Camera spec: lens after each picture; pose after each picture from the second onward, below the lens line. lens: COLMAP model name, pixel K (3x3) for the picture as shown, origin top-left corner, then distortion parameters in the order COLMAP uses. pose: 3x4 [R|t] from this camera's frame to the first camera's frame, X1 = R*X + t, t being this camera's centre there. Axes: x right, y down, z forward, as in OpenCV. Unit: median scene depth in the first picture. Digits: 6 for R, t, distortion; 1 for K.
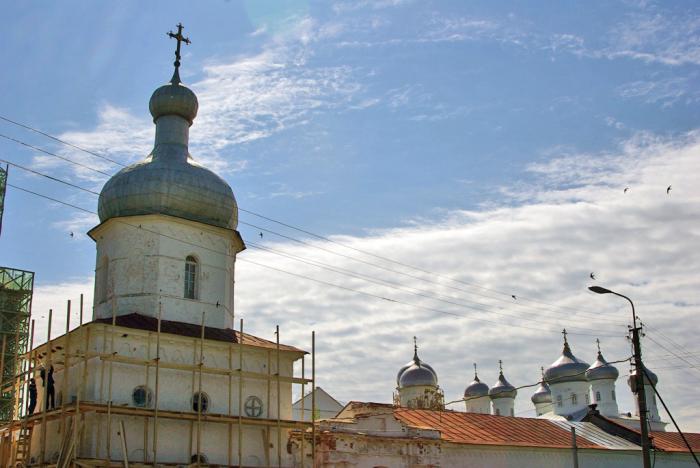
lens RADIAL K [[902.8, 0, 350.0], [0, 902.8, 234.0], [0, 0, 1]] dist [-0.232149, 0.030966]
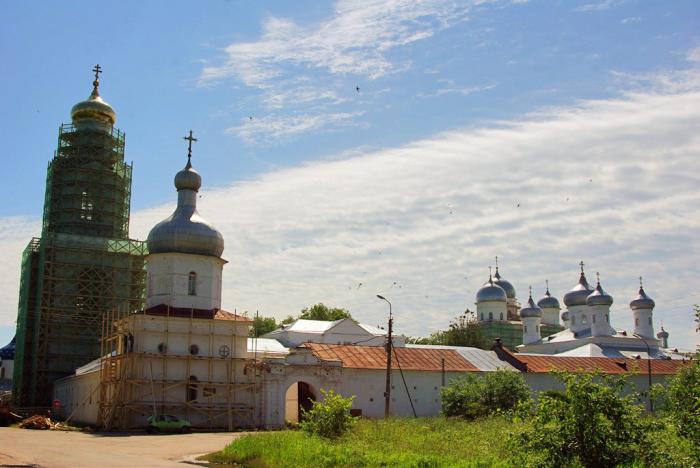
lens RADIAL K [[902.8, 0, 350.0], [0, 902.8, 234.0], [0, 0, 1]] dist [-0.232149, 0.030966]
pose [[0.980229, -0.017332, -0.197104, 0.454703], [0.040686, 0.992525, 0.115062, -0.224747], [0.193636, -0.120806, 0.973607, -0.669634]]
